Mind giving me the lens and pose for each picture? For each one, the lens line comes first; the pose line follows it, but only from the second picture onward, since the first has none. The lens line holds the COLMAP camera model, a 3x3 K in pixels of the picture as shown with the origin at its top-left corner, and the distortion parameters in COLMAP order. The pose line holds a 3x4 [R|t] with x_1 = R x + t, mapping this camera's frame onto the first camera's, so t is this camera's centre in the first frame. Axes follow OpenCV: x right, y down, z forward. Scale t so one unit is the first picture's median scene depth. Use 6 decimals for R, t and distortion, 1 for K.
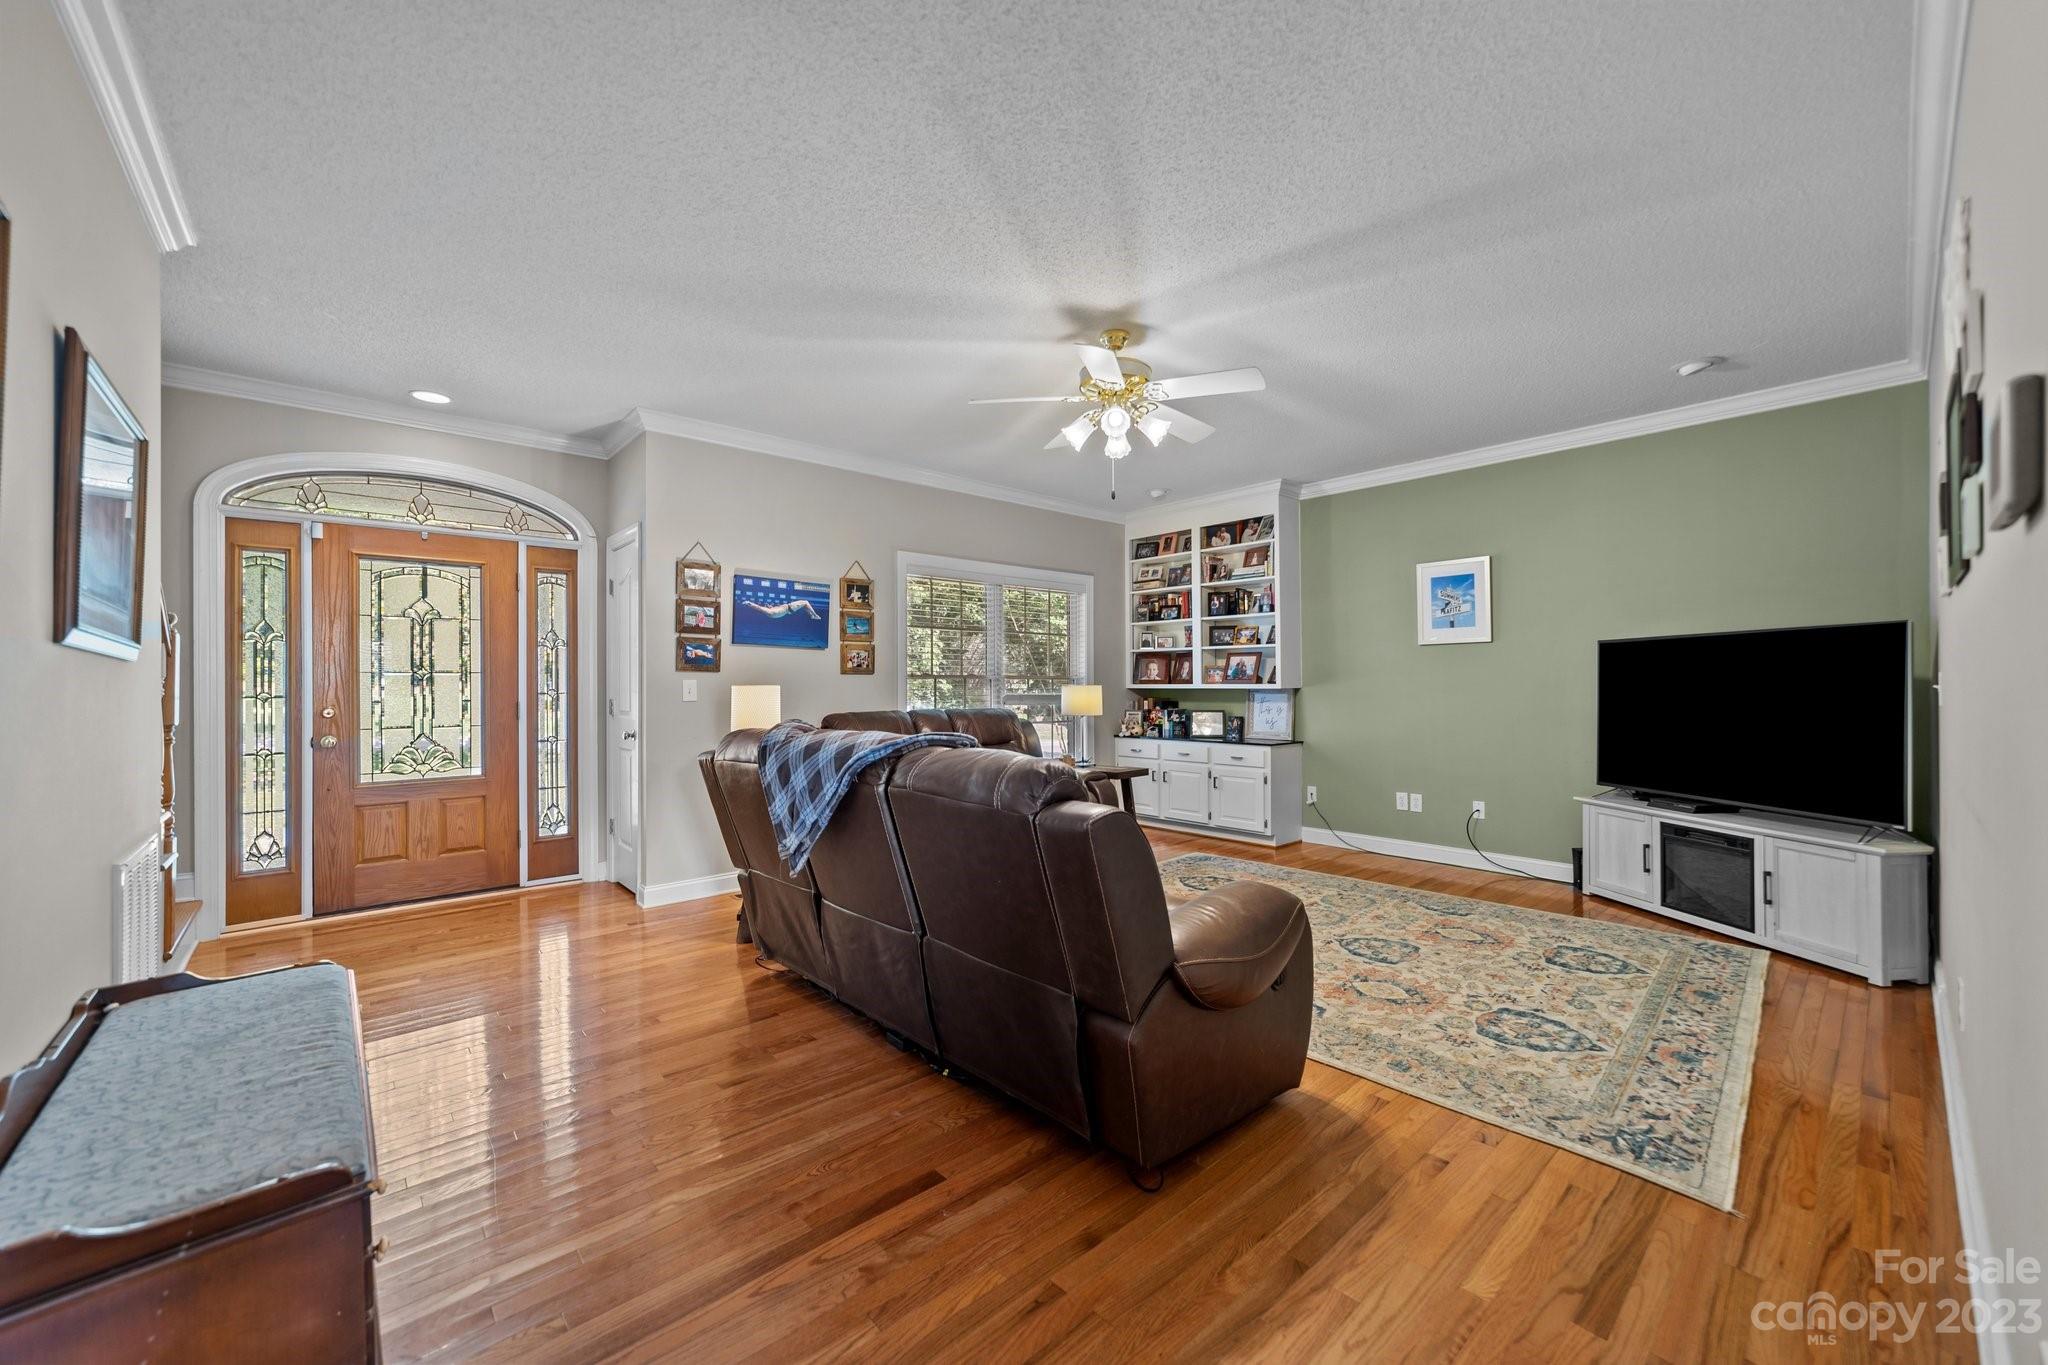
lens RADIAL K [[789.7, 0, 1036.8], [0, 789.7, 684.3], [0, 0, 1]] dist [-0.010217, 0.004992]
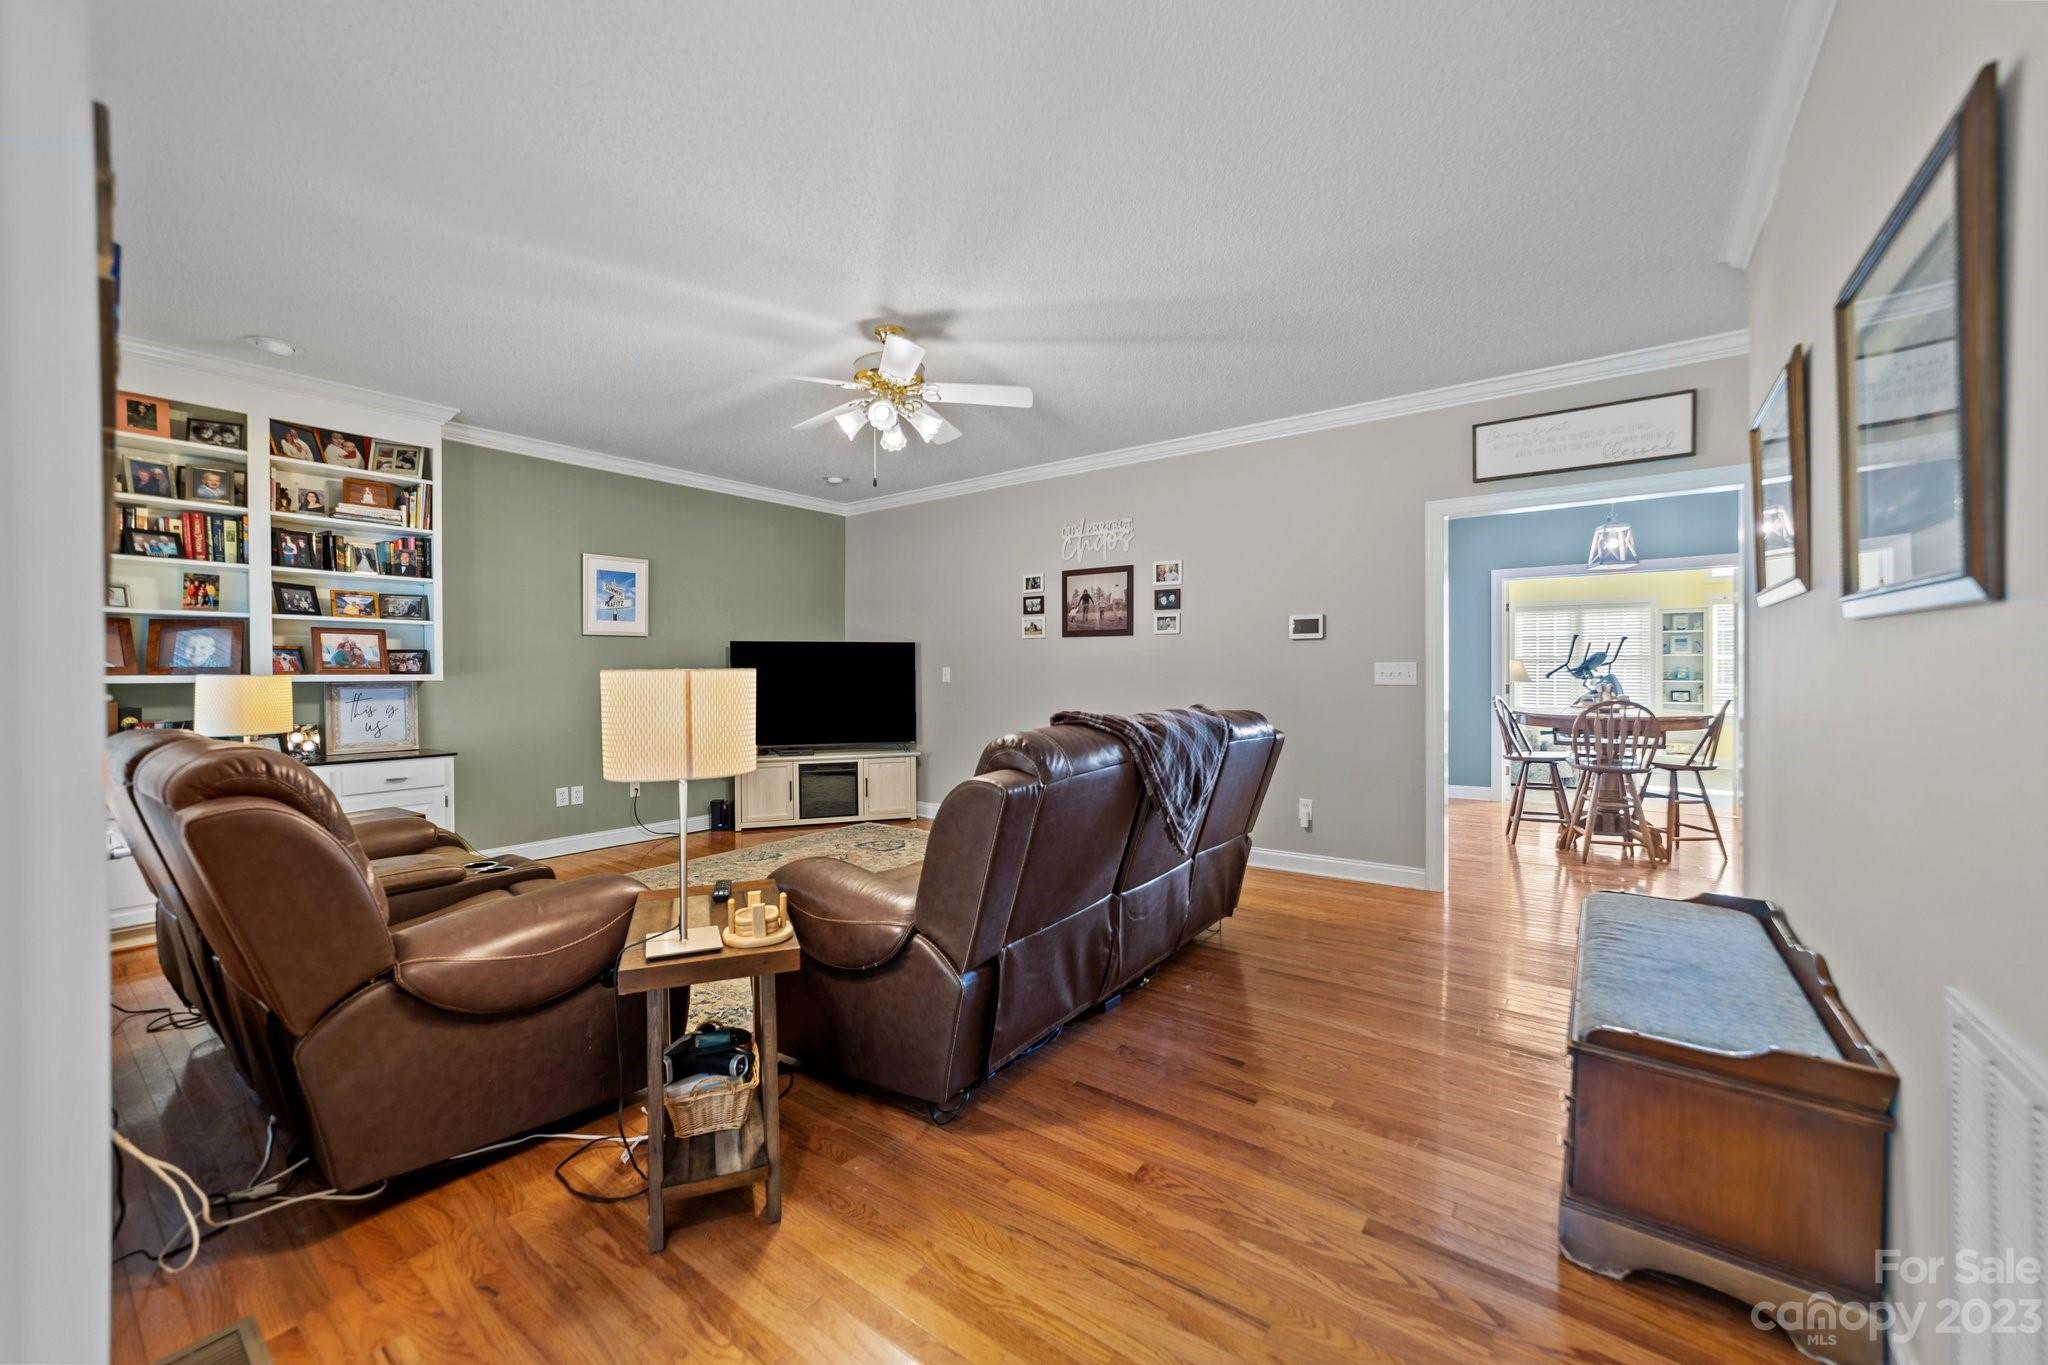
lens RADIAL K [[789.7, 0, 1023.7], [0, 789.7, 673.9], [0, 0, 1]] dist [-0.010217, 0.004992]
pose [[-0.185558, 0.002988, 0.982629, -0.832884], [0.006511, 0.999977, -0.001811, 0.006084], [-0.982612, 0.006062, -0.185573, 0.906033]]
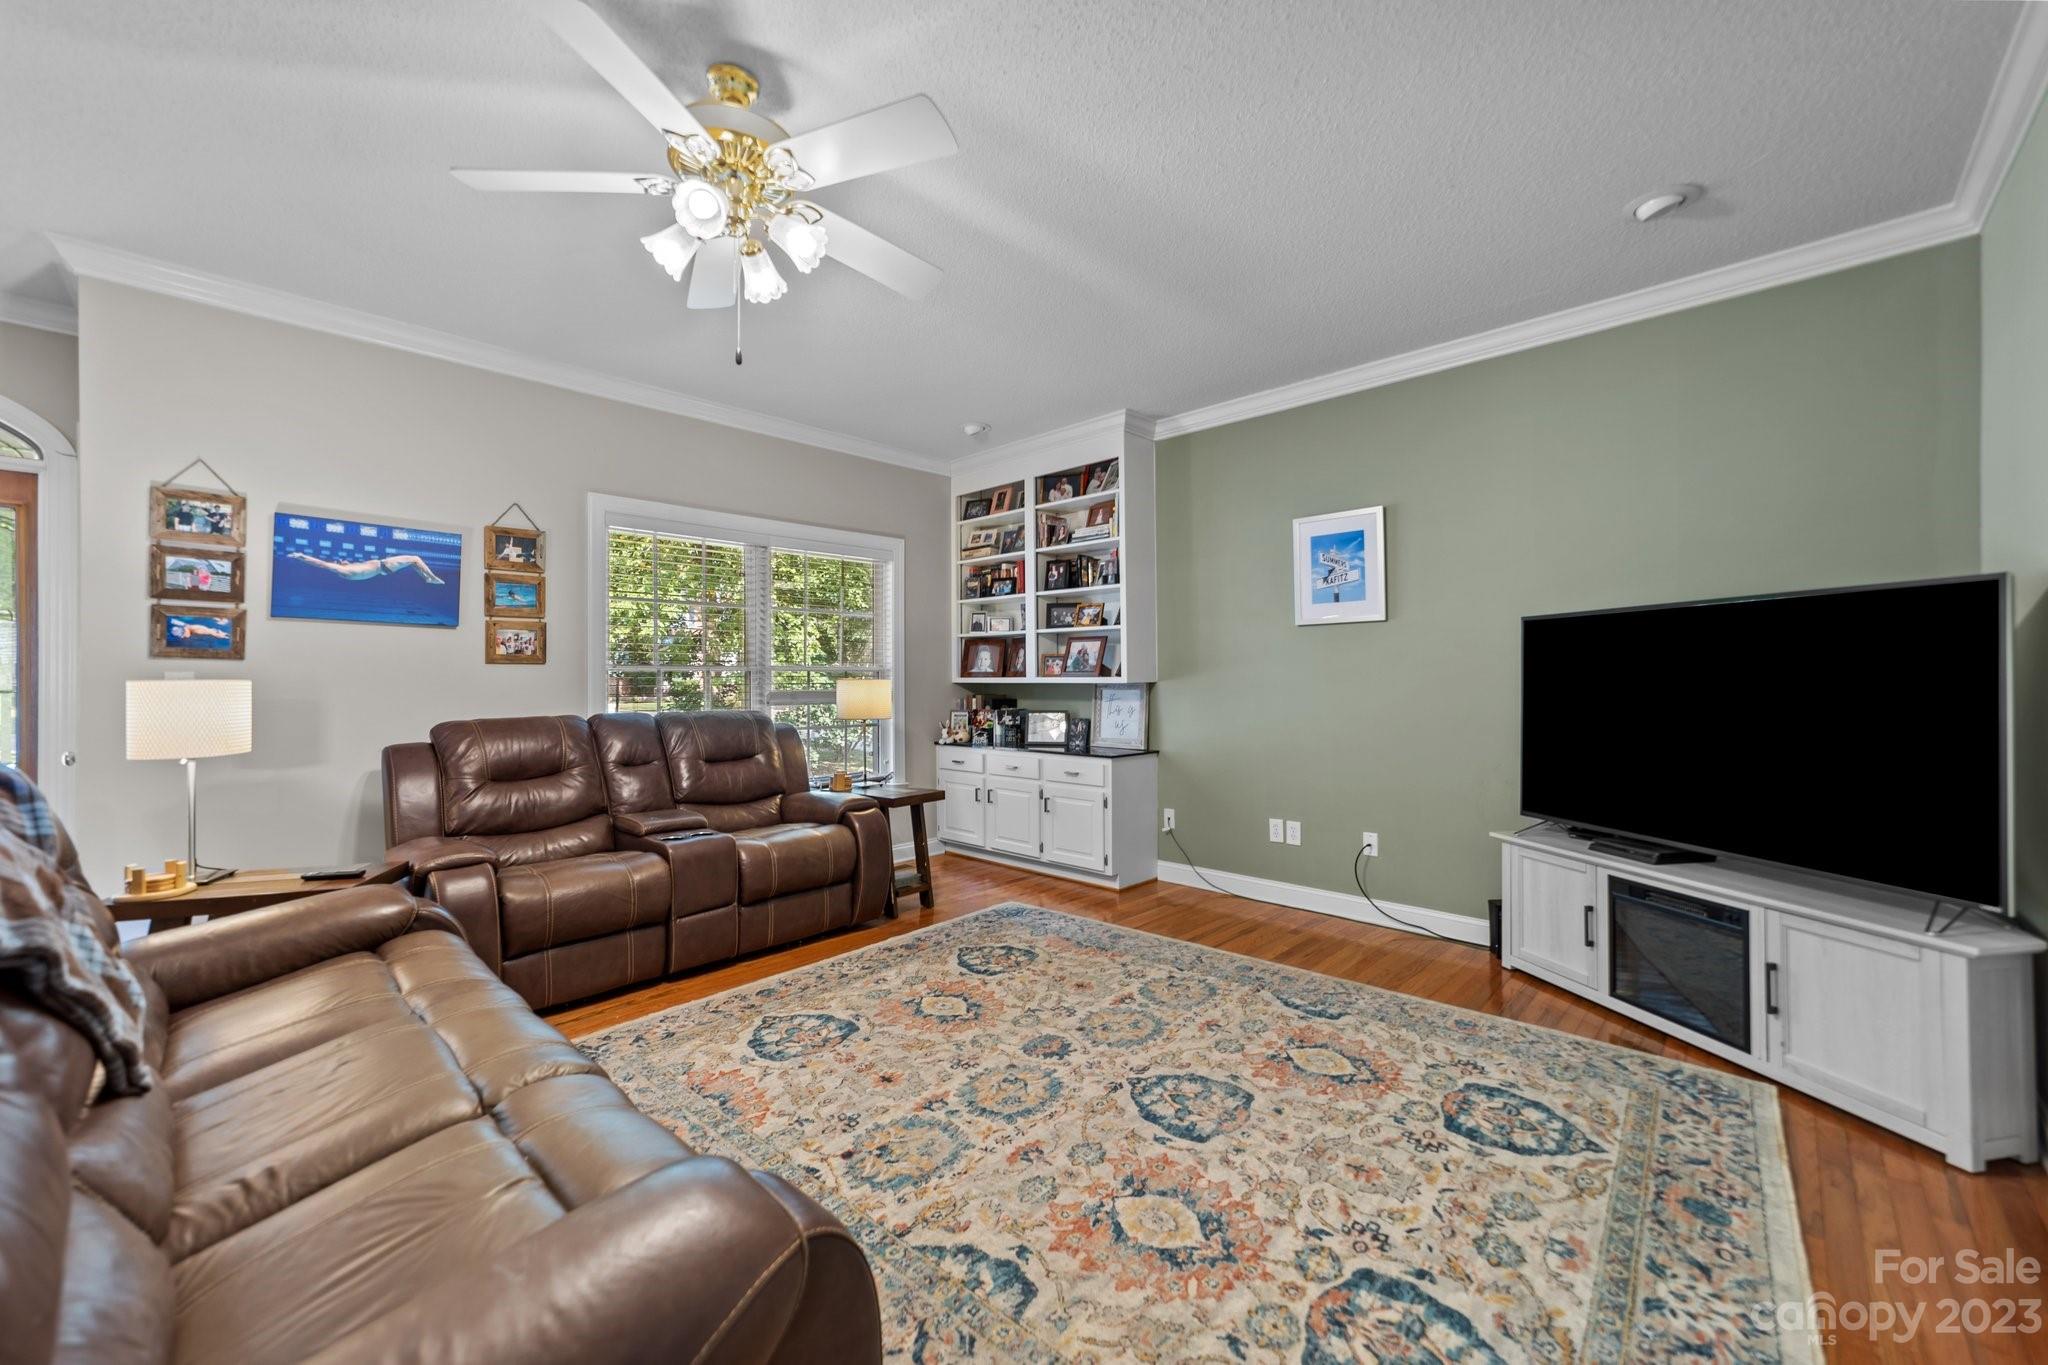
lens RADIAL K [[789.7, 0, 1038.6], [0, 789.7, 677.3], [0, 0, 1]] dist [-0.010217, 0.004992]
pose [[0.997249, -0.001156, 0.074115, 0.256128], [0.001197, 0.999999, -0.000518, 0.000075], [-0.074115, 0.000605, 0.997250, 0.367890]]
